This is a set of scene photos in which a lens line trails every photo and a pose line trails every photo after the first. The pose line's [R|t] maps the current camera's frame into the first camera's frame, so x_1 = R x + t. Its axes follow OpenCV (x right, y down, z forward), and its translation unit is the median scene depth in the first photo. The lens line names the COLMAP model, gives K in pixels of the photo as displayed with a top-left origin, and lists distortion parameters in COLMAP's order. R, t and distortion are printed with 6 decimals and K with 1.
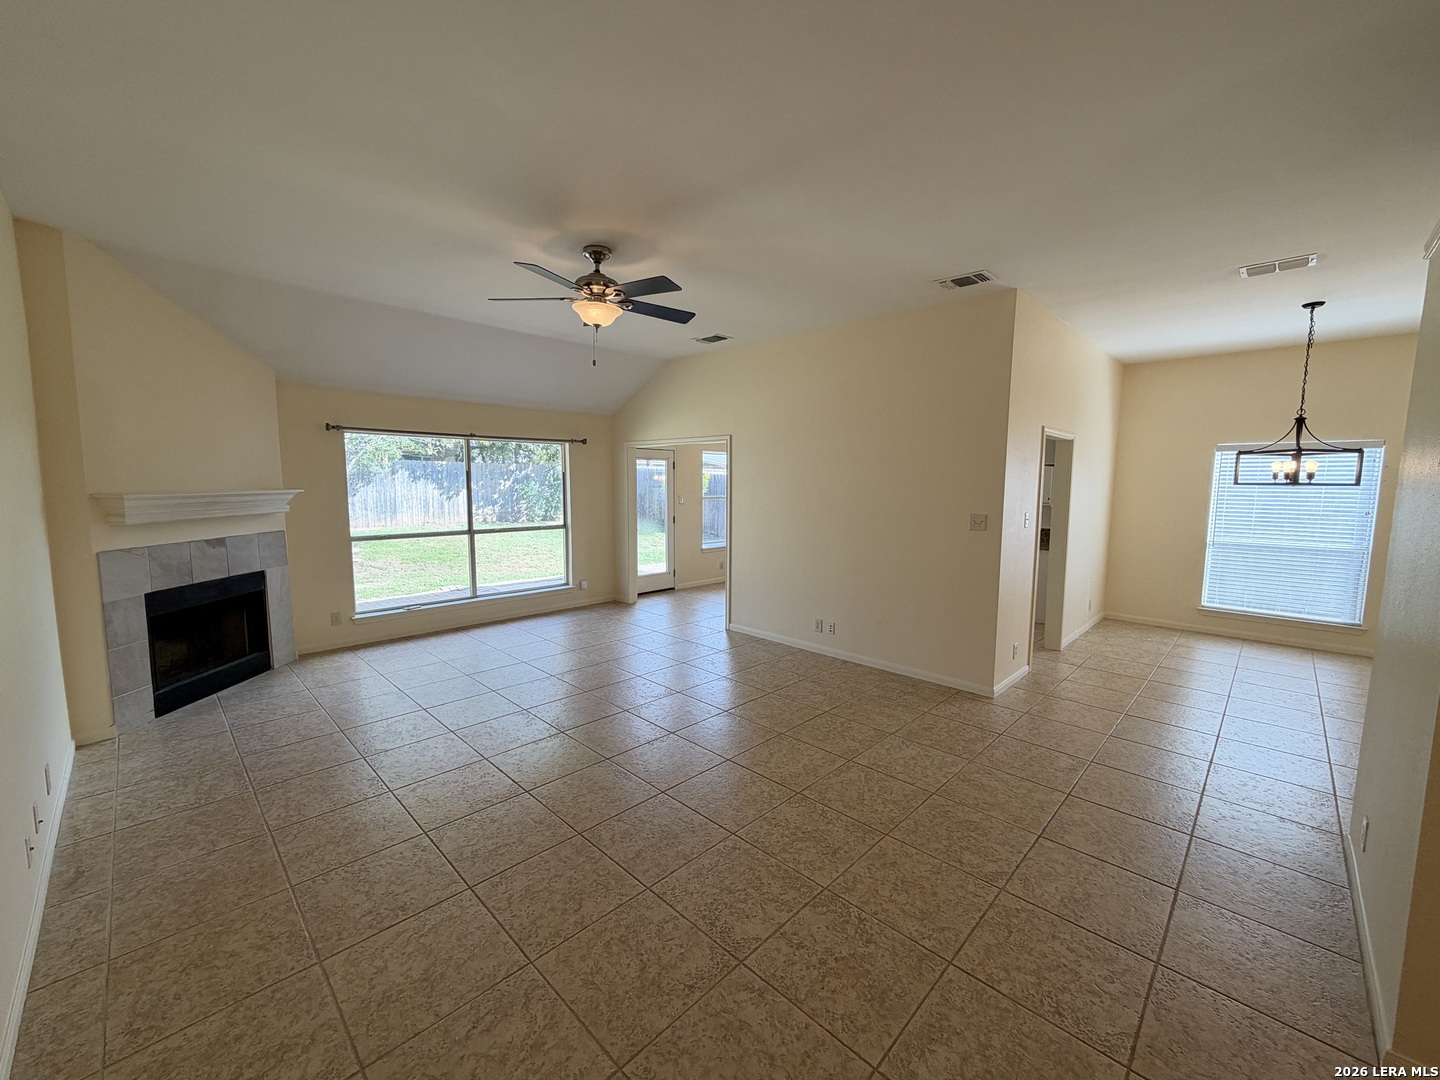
lens RADIAL K [[575.0, 0, 718.6], [0, 575.0, 538.0], [0, 0, 1]] dist [0.002880, 0.000227]
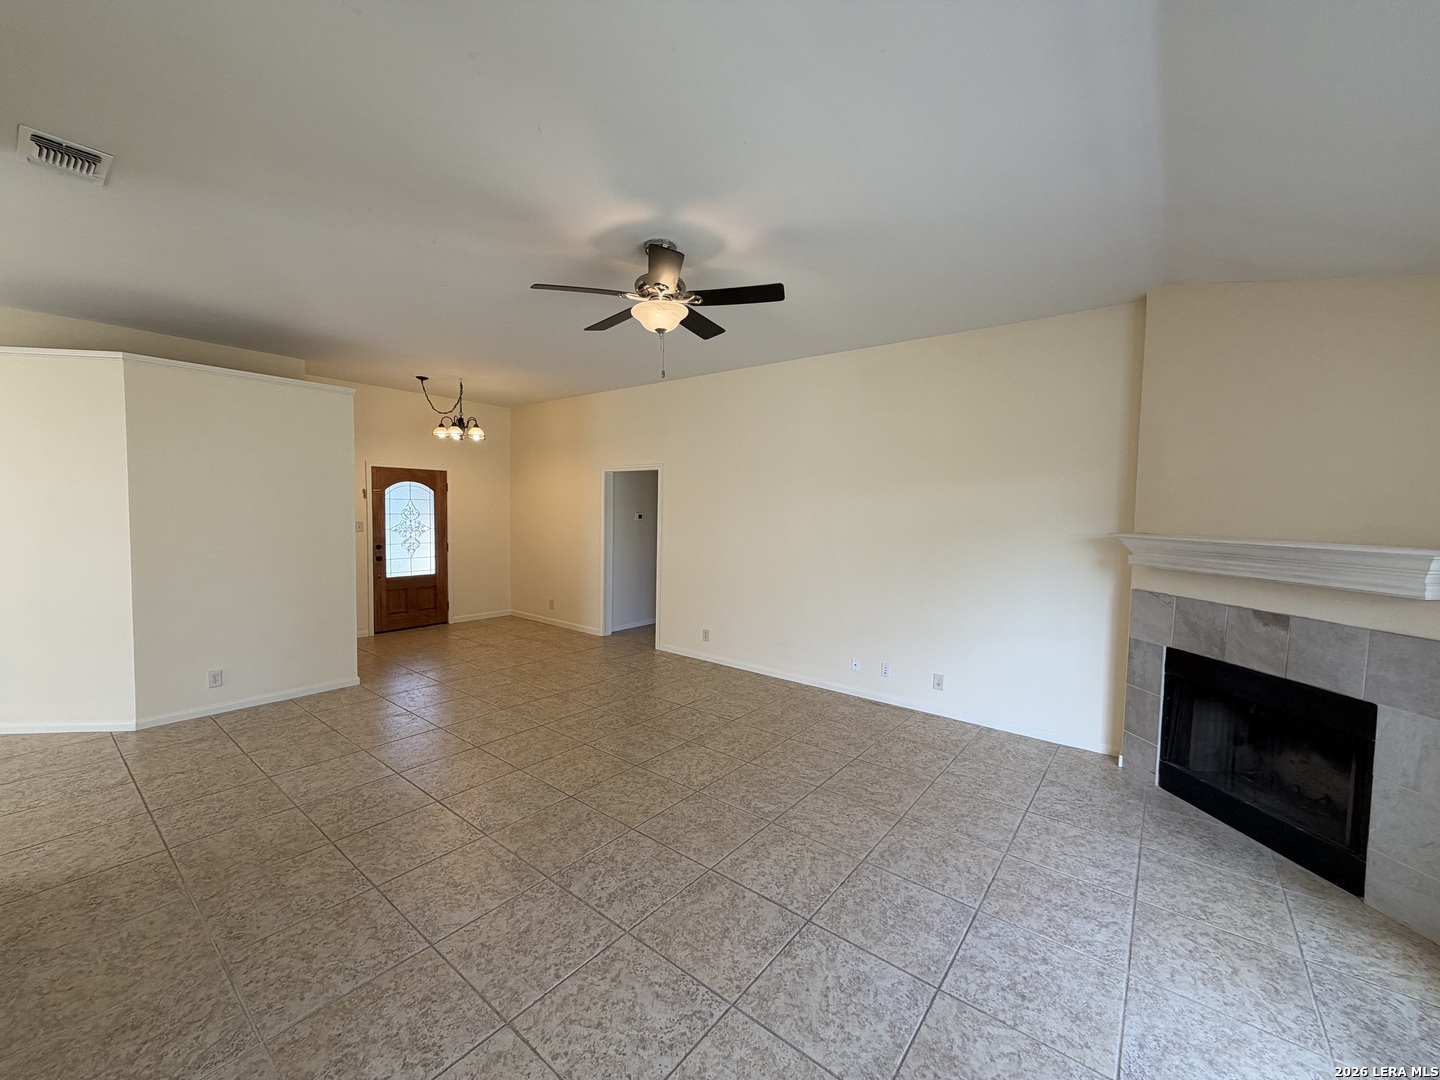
lens RADIAL K [[575.0, 0, 718.7], [0, 575.0, 539.6], [0, 0, 1]] dist [0.002880, 0.000227]
pose [[-0.994089, -0.019932, -0.106726, -0.172218], [-0.036447, 0.987225, 0.155108, -0.158112], [0.102271, 0.158081, -0.982116, 1.551200]]
